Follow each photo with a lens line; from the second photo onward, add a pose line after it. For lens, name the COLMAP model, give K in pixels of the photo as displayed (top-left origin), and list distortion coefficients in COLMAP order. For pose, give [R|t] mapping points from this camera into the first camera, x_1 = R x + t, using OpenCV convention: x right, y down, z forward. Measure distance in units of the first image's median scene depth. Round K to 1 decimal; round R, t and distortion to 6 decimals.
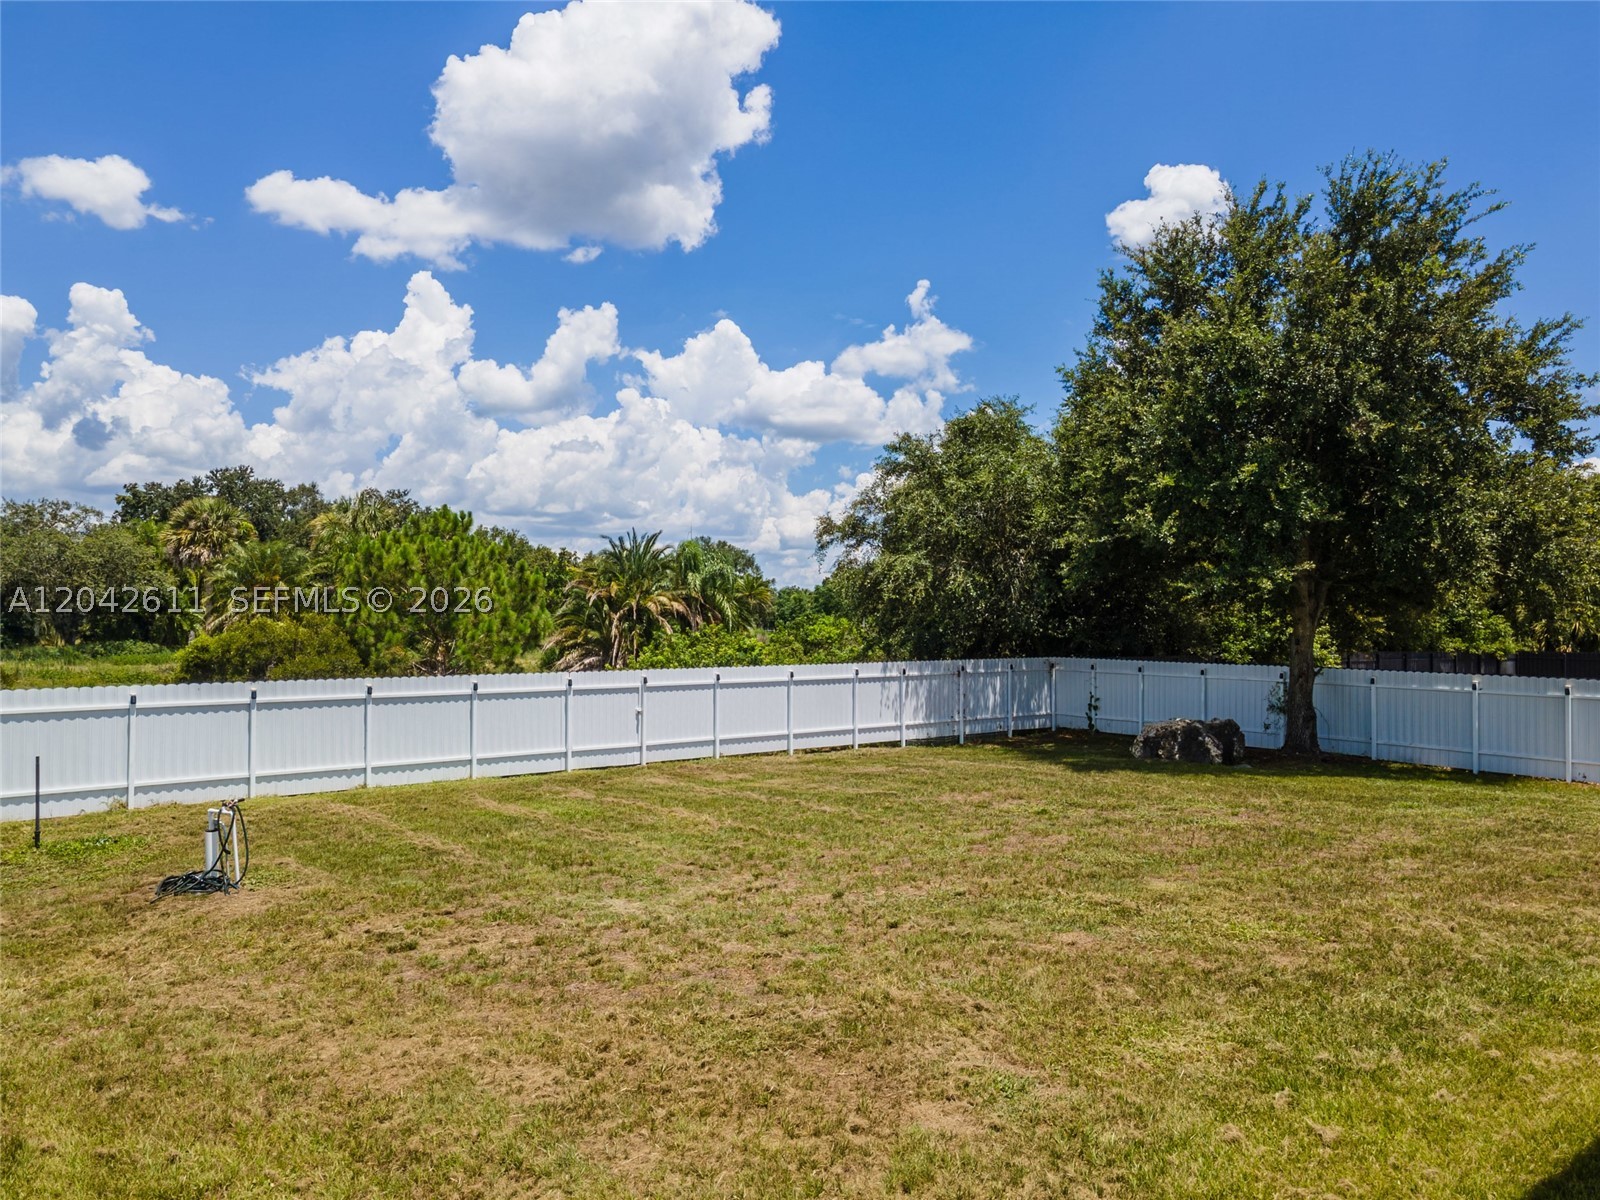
lens RADIAL K [[1137.6, 0, 766.1], [0, 1137.6, 607.3], [0, 0, 1]] dist [0.049355, -0.000835]
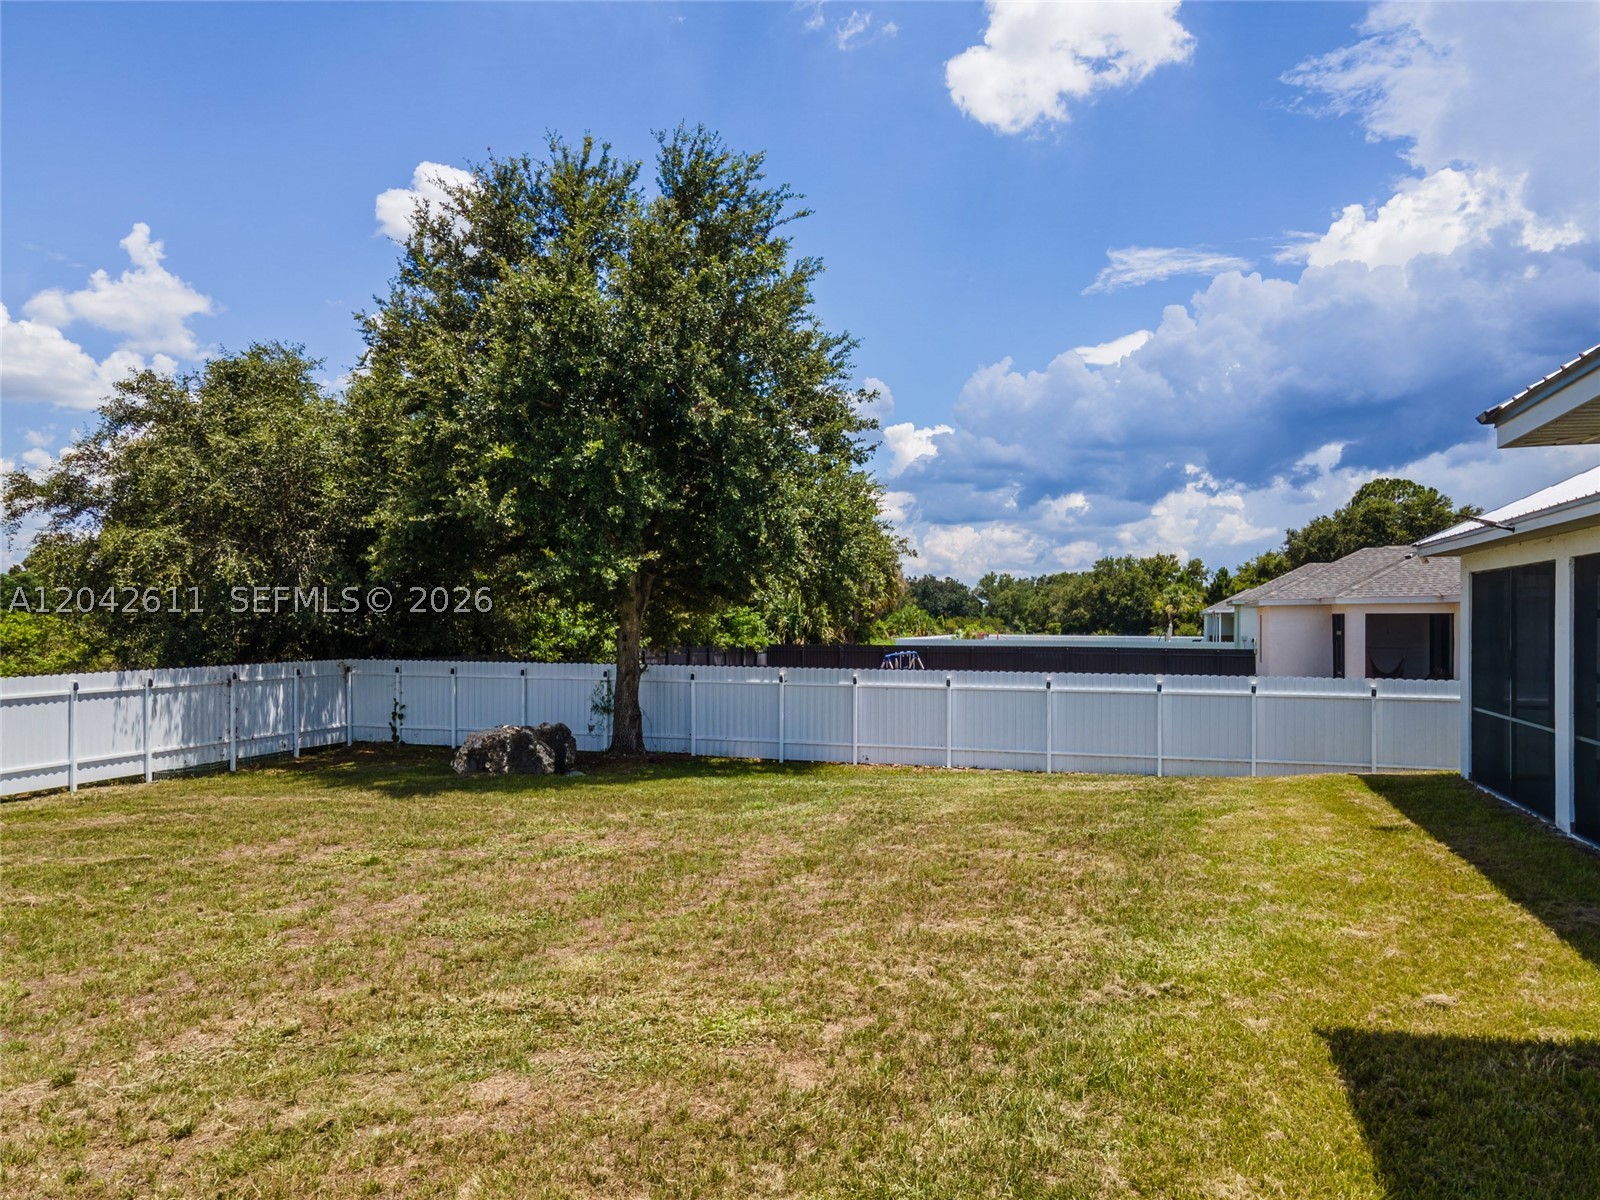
lens RADIAL K [[1159.3, 0, 789.4], [0, 1159.3, 637.8], [0, 0, 1]] dist [0.007073, 0.052341]
pose [[0.805166, -0.010310, 0.592960, 0.003658], [-0.006041, 0.999654, 0.025584, 0.004744], [-0.593019, -0.024182, 0.804826, 0.152226]]
